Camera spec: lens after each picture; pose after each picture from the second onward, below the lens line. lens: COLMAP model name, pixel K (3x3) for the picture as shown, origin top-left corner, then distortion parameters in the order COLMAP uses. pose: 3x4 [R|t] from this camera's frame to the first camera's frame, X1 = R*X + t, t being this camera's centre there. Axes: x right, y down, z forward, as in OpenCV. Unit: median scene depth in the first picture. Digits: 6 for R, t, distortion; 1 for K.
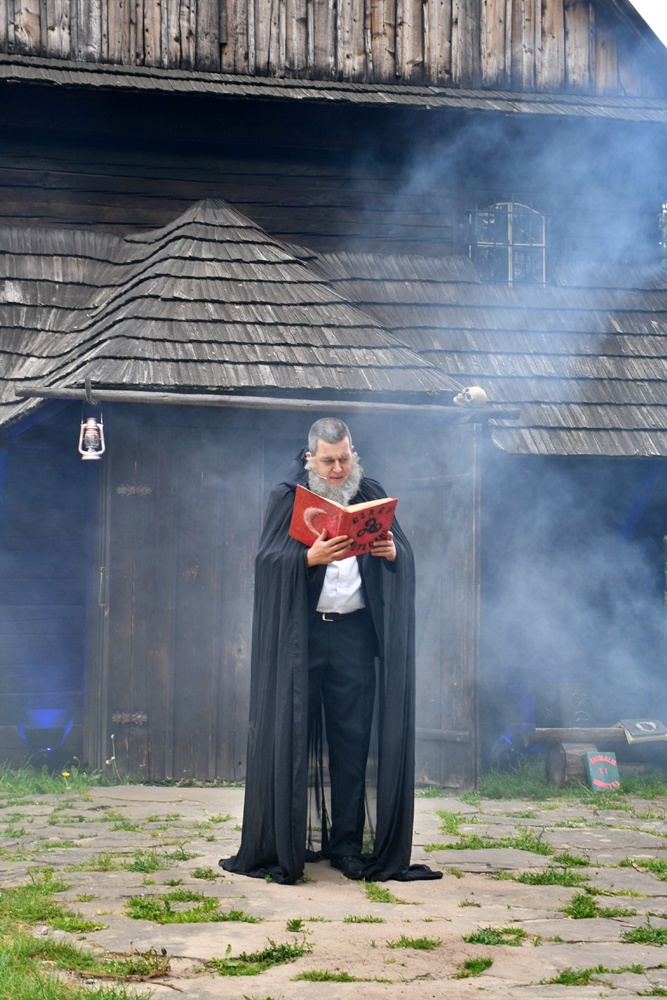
lens RADIAL K [[1723.8, 0, 329.5], [0, 1723.8, 506.2], [0, 0, 1]] dist [0.334233, 0.000000]
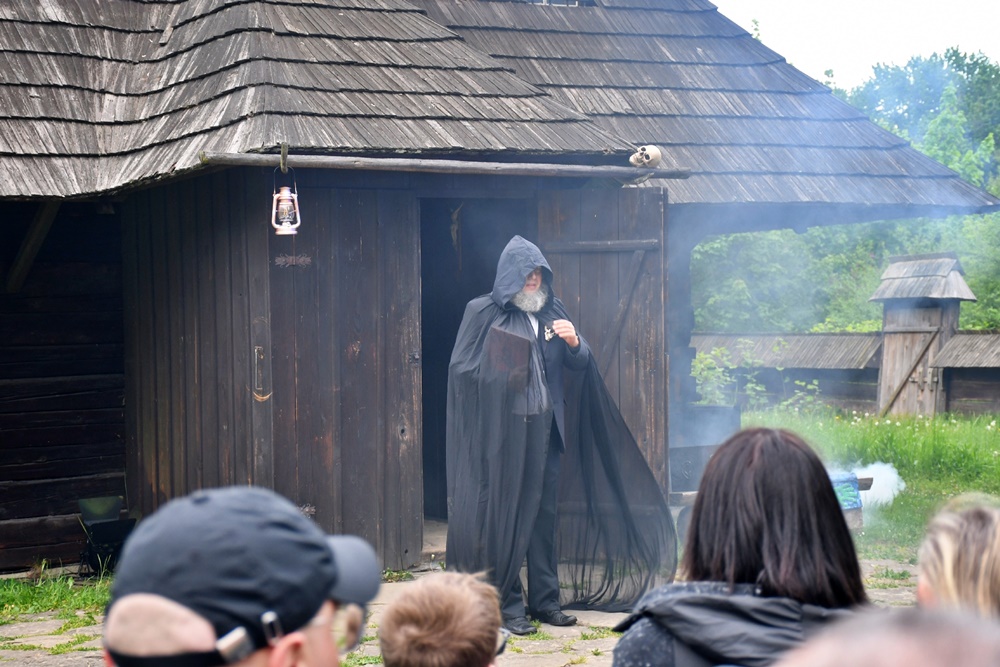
lens RADIAL K [[2069.6, 0, 504.1], [0, 2069.6, 332.8], [0, 0, 1]] dist [0.529285, 0.000000]
pose [[0.939082, -0.032491, 0.342155, -0.347194], [0.000167, 0.995565, 0.094080, -0.066879], [-0.343694, -0.088292, 0.934922, -0.044662]]
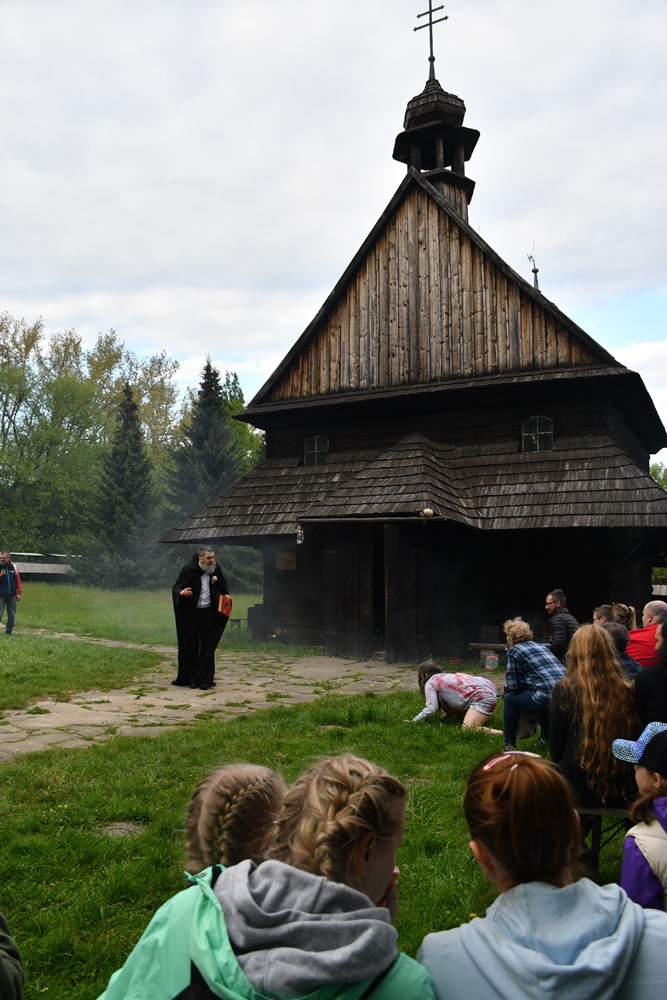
lens RADIAL K [[787.8, 0, 334.4], [0, 787.8, 498.1], [0, 0, 1]] dist [-0.092438, 0.000021]
pose [[0.775783, -0.061064, -0.628038, 0.635183], [0.048668, 0.998132, -0.036932, -0.044102], [0.629120, -0.001914, 0.777305, 0.014227]]
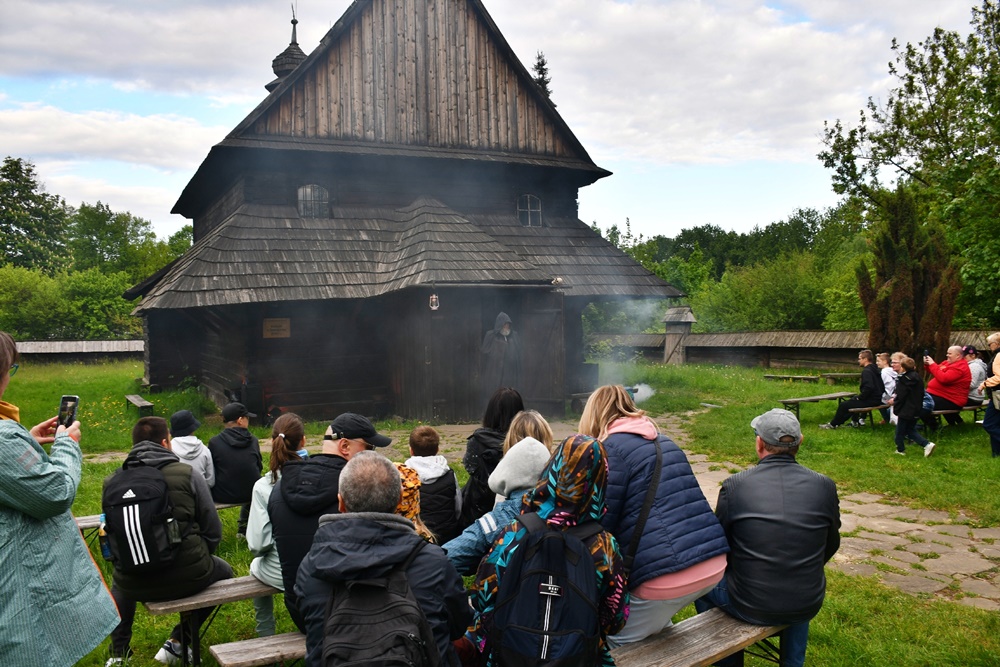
lens RADIAL K [[787.8, 0, 497.6], [0, 787.8, 334.7], [0, 0, 1]] dist [-0.092438, 0.000021]
pose [[0.957999, -0.036574, 0.284428, -0.340358], [0.007783, 0.994785, 0.101701, -0.096892], [-0.286664, -0.095216, 0.953288, -0.178296]]
